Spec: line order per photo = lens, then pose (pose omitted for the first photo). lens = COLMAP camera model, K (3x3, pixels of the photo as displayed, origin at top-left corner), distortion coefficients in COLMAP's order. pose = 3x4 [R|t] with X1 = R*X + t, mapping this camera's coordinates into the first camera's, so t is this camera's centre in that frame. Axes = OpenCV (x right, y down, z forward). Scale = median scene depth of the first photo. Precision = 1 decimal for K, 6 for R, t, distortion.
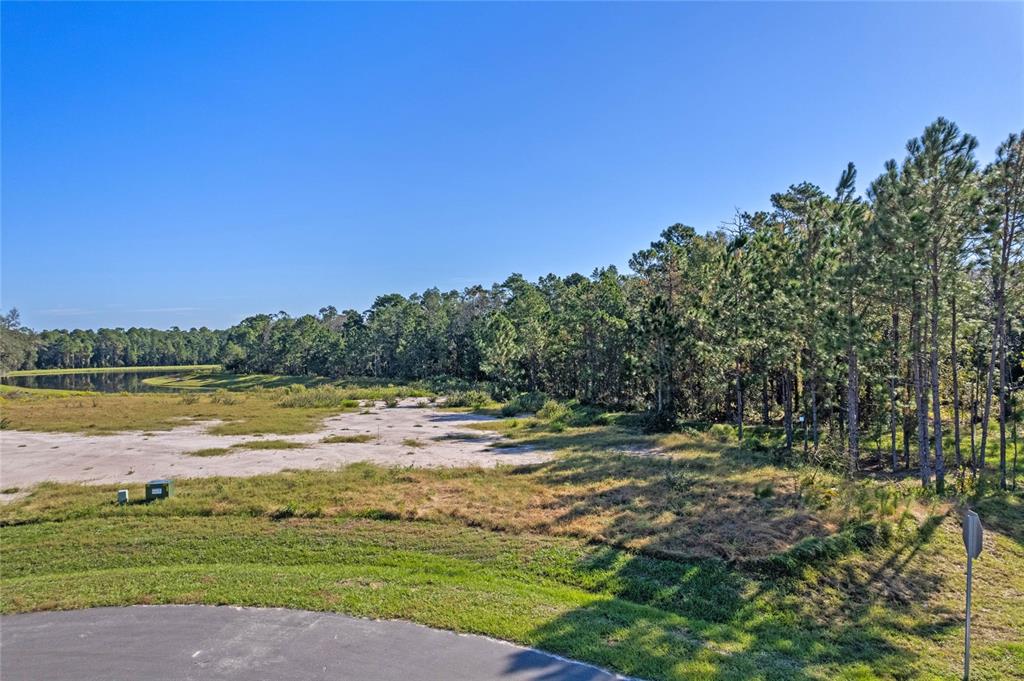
lens RADIAL K [[667.9, 0, 530.5], [0, 667.9, 340.6], [0, 0, 1]] dist [-0.090464, 0.110439]
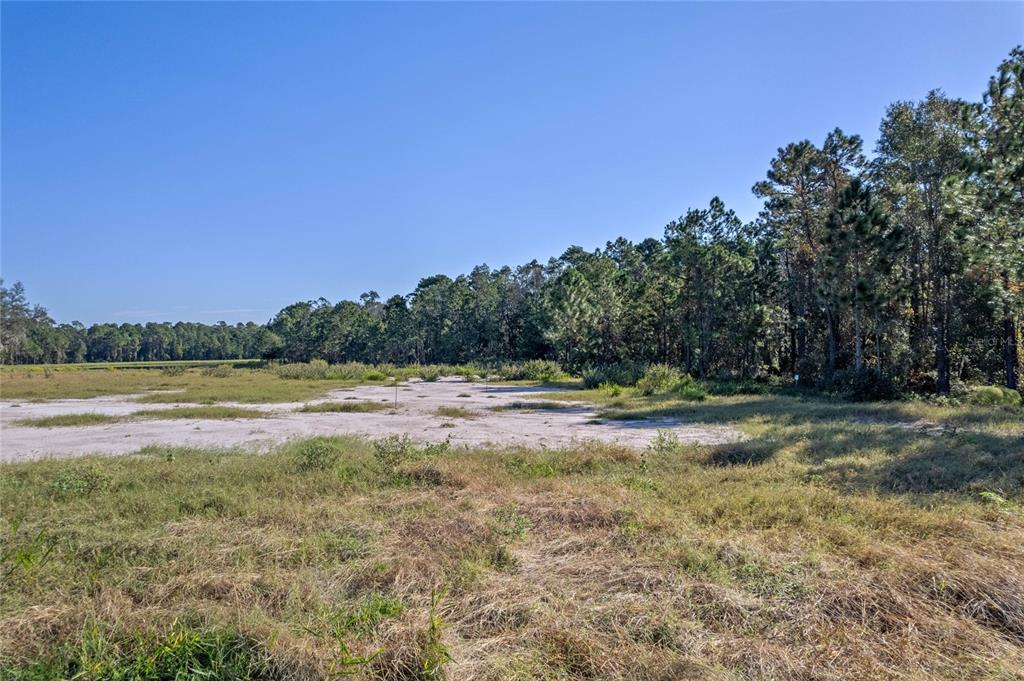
lens RADIAL K [[668.7, 0, 512.0], [0, 668.7, 340.5], [0, 0, 1]] dist [-0.039586, 0.082408]
pose [[0.995160, -0.002498, -0.098232, -0.018440], [0.002479, 0.999997, -0.000314, 0.023698], [0.098232, 0.000069, 0.995164, 0.112593]]
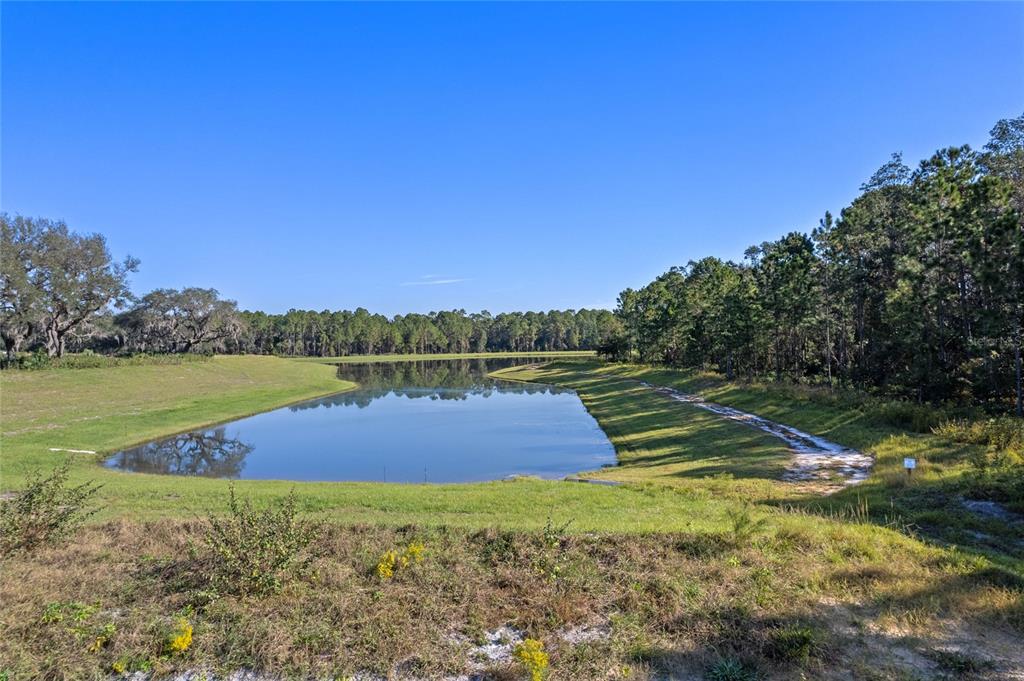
lens RADIAL K [[654.9, 0, 510.0], [0, 654.9, 380.3], [0, 0, 1]] dist [-0.036837, 0.077489]
pose [[0.730268, 0.044113, -0.681735, -0.109017], [0.008476, 0.997251, 0.073609, 0.027259], [0.683108, -0.059533, 0.727887, 0.596087]]
